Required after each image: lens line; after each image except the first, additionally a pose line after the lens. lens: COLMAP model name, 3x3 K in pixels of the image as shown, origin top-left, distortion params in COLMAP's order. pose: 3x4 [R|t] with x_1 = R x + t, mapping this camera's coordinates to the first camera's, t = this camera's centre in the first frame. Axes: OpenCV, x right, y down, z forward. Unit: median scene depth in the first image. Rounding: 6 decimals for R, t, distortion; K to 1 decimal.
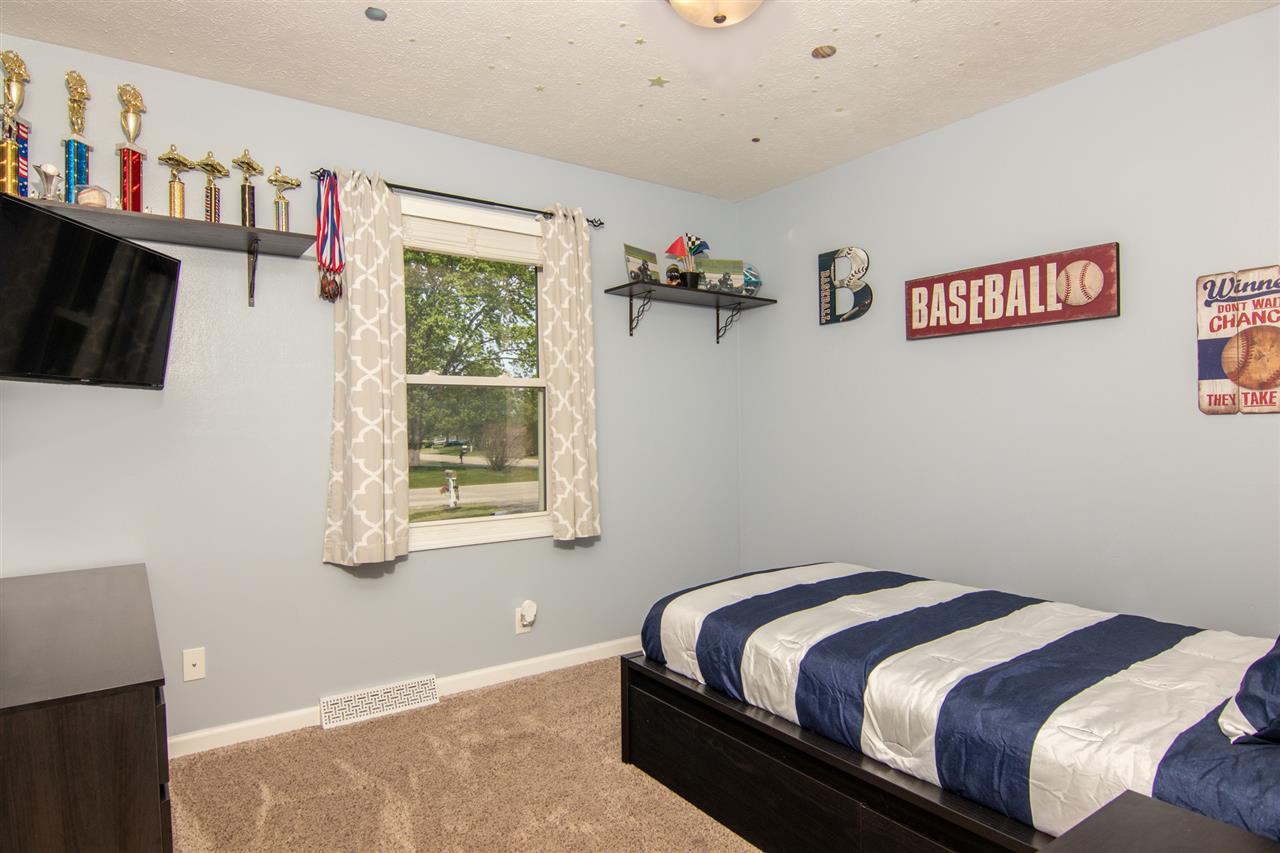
lens RADIAL K [[712.8, 0, 640.0], [0, 712.8, 426.5], [0, 0, 1]] dist [-0.003195, -0.001110]
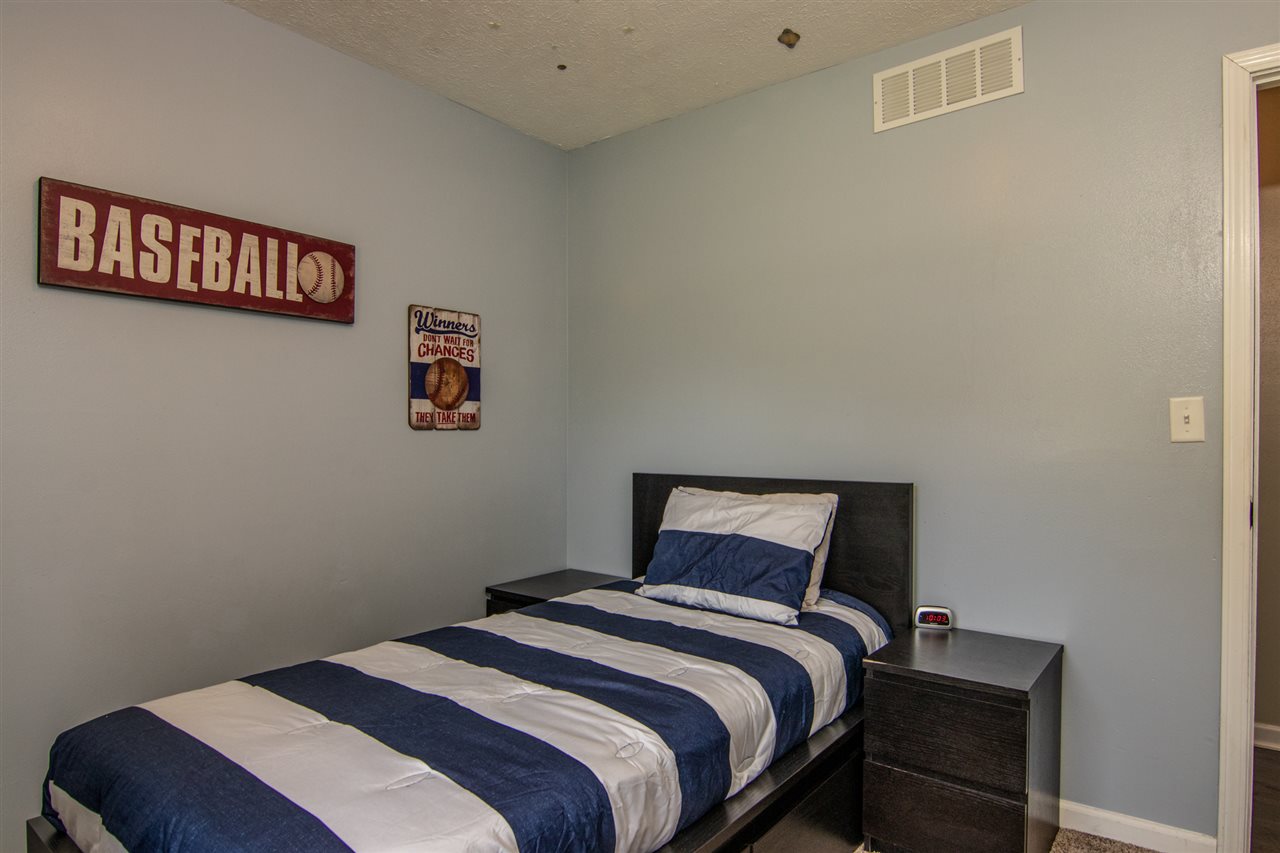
lens RADIAL K [[712.8, 0, 640.0], [0, 712.8, 426.5], [0, 0, 1]] dist [-0.003195, -0.001110]
pose [[-0.264508, 0.015204, 0.964264, -0.366525], [-0.000344, 0.999874, -0.015860, -0.004579], [-0.964383, -0.004527, -0.264470, 0.948774]]
